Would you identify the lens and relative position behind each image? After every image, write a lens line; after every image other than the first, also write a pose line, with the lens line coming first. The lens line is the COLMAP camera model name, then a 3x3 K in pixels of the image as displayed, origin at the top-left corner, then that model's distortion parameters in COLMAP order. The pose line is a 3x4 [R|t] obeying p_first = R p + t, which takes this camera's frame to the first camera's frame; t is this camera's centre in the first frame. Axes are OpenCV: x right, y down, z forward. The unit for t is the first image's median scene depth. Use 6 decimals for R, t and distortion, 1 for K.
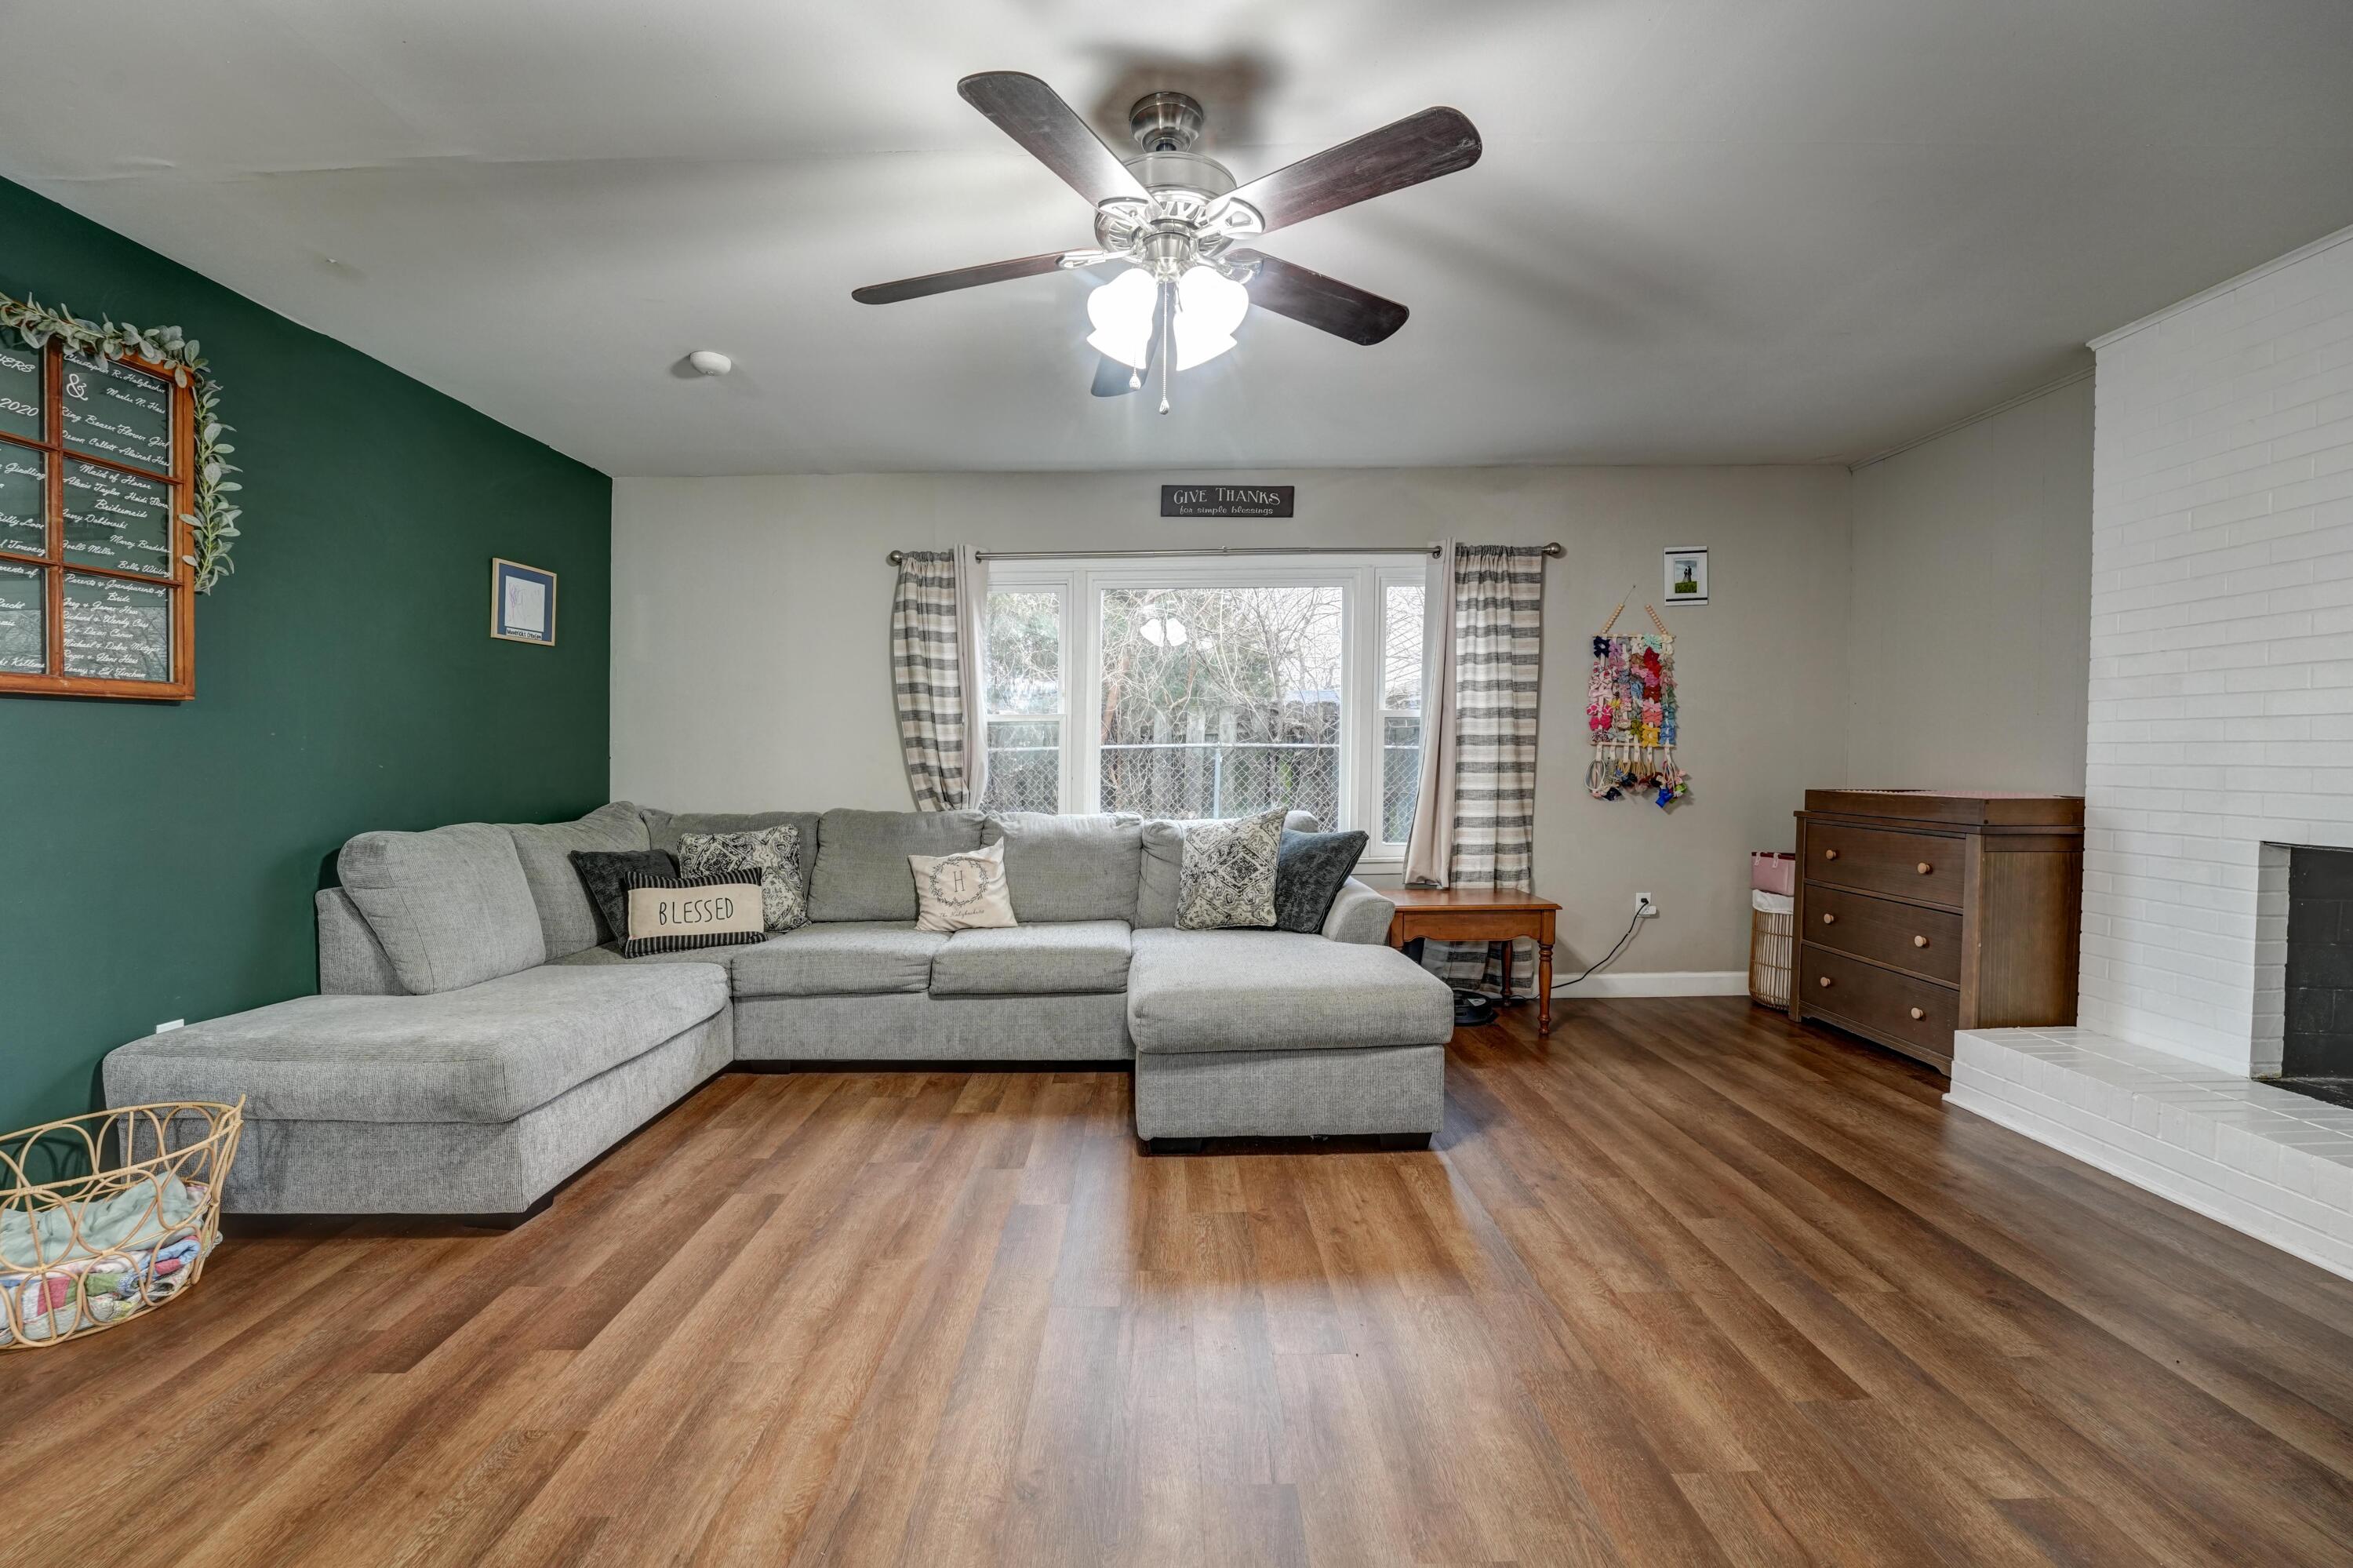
lens RADIAL K [[982.4, 0, 1166.7], [0, 982.4, 762.2], [0, 0, 1]] dist [-0.013326, 0.000191]
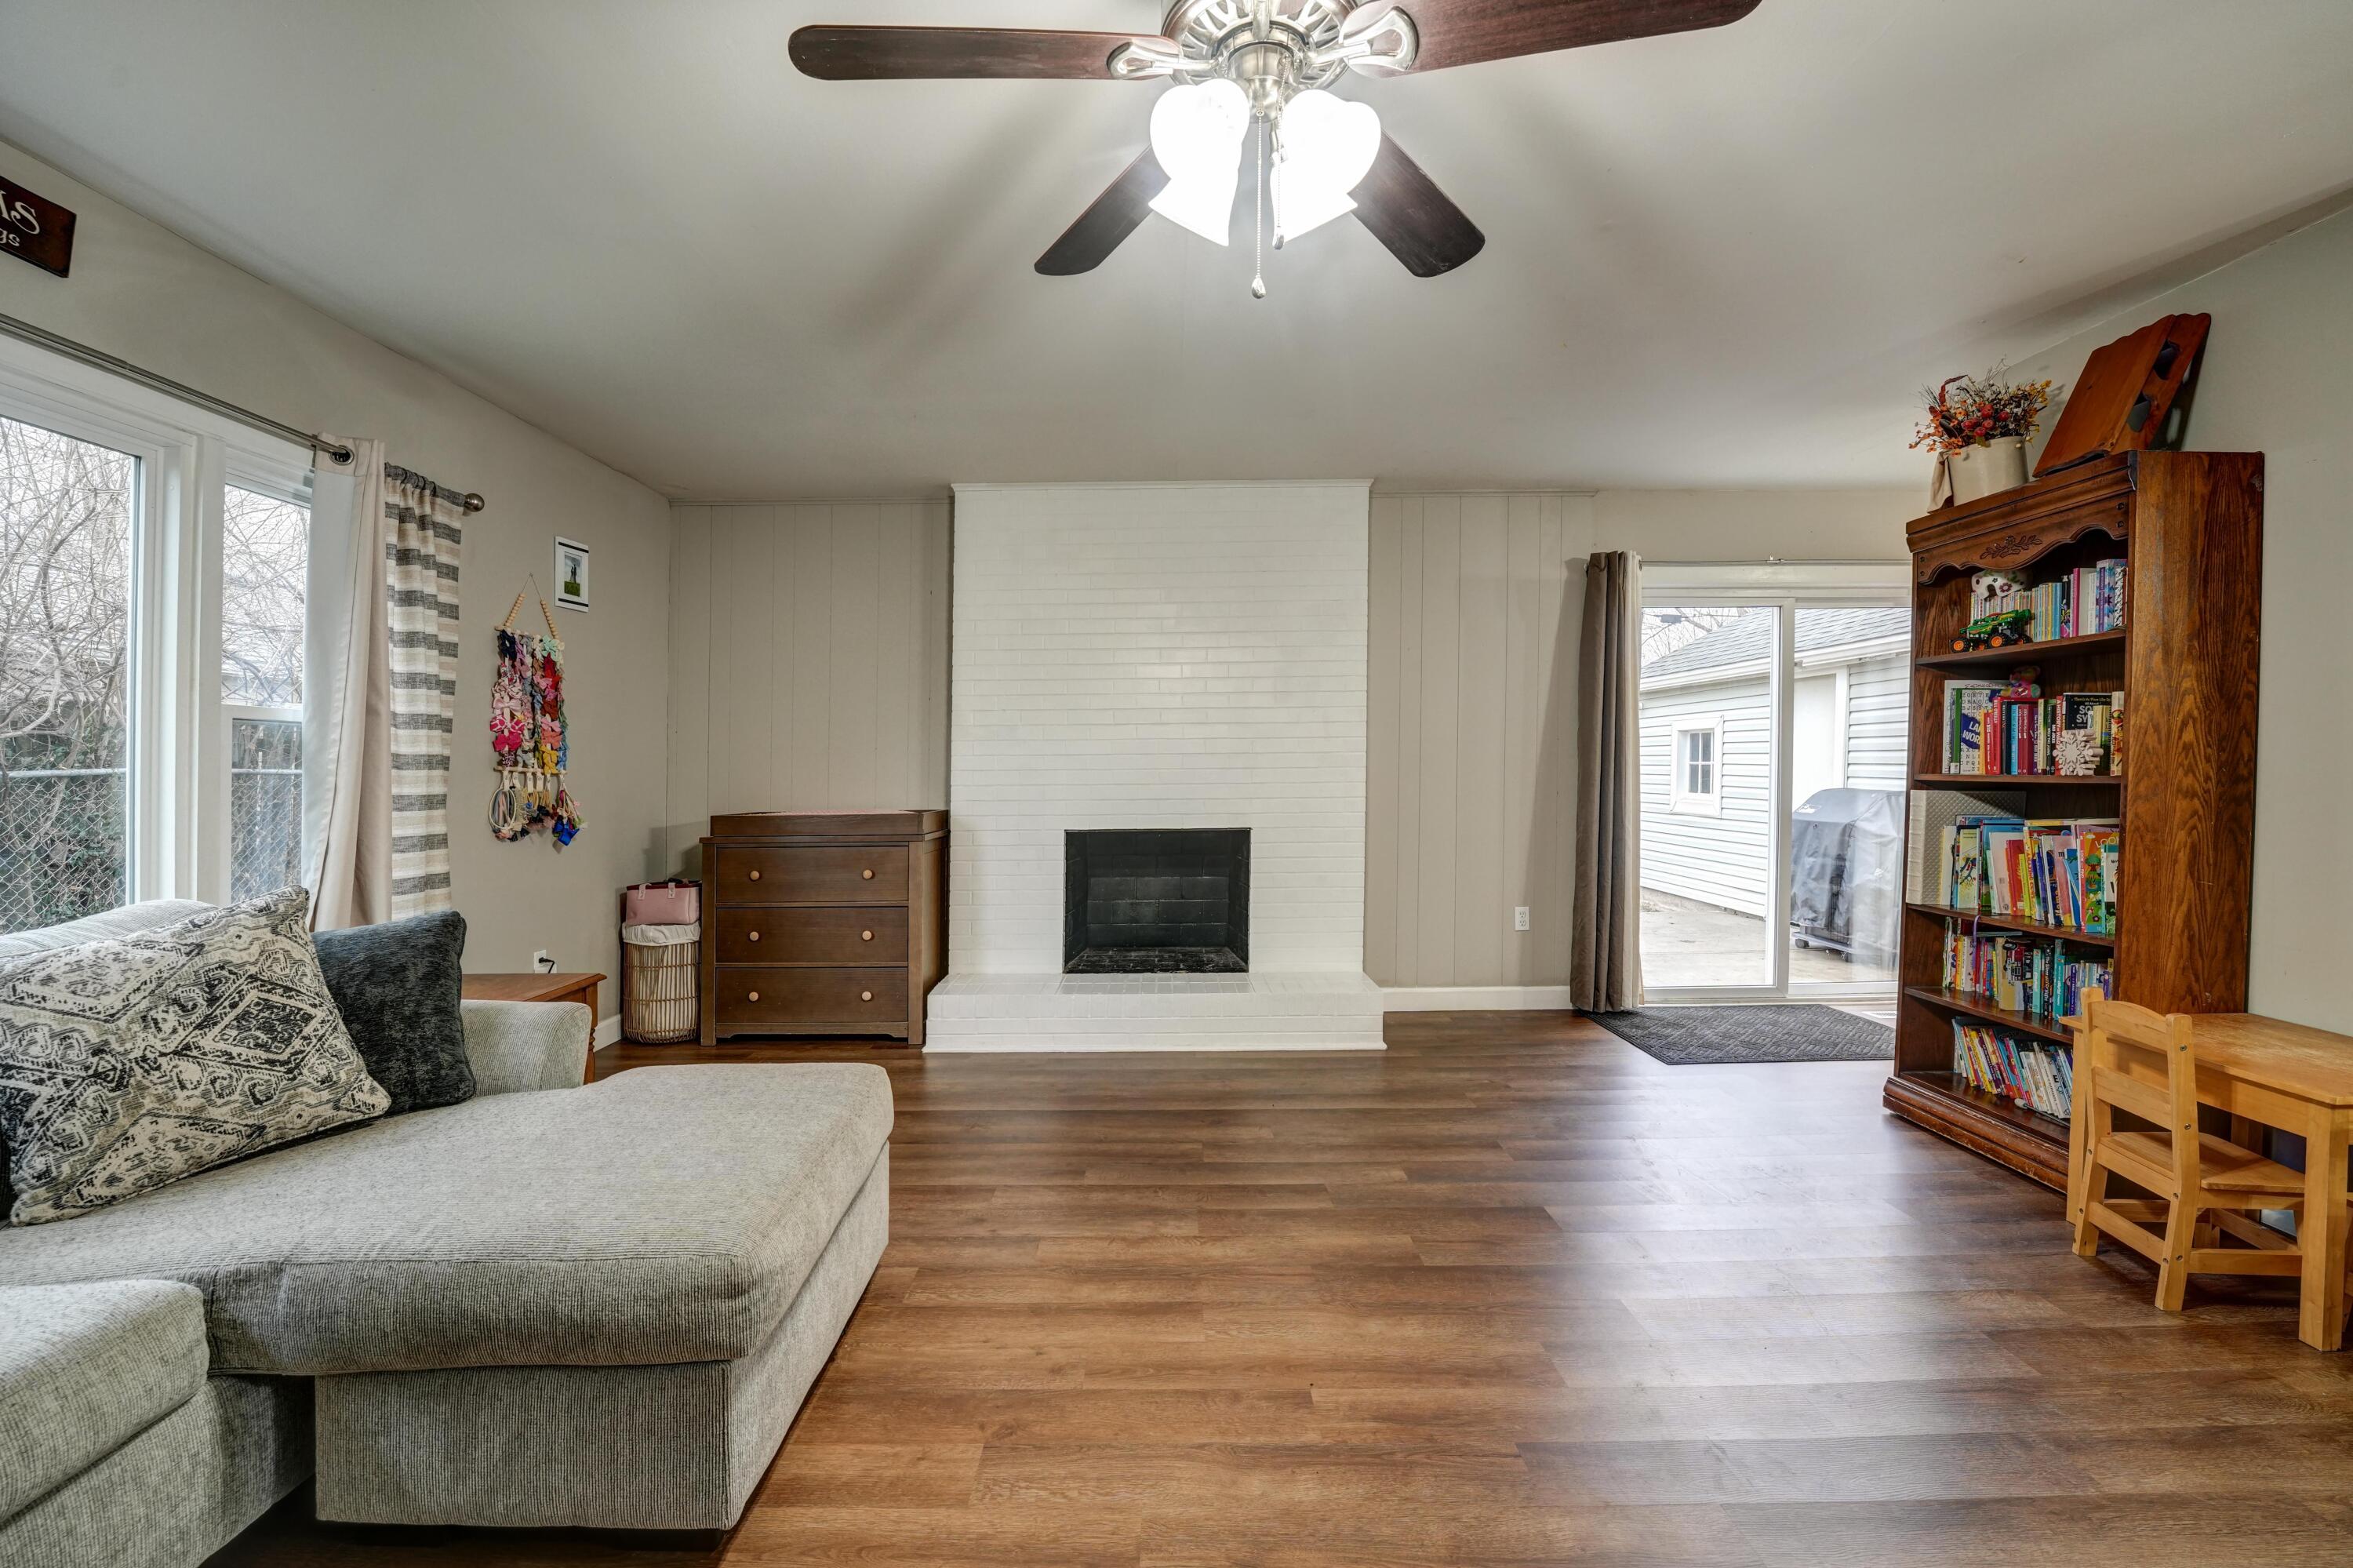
lens RADIAL K [[982.4, 0, 1159.9], [0, 982.4, 794.4], [0, 0, 1]] dist [-0.013326, 0.000191]
pose [[0.008665, -0.016470, 0.999827, -0.346072], [0.016555, 0.999730, 0.016325, -0.002795], [-0.999825, 0.016411, 0.008935, 0.502926]]
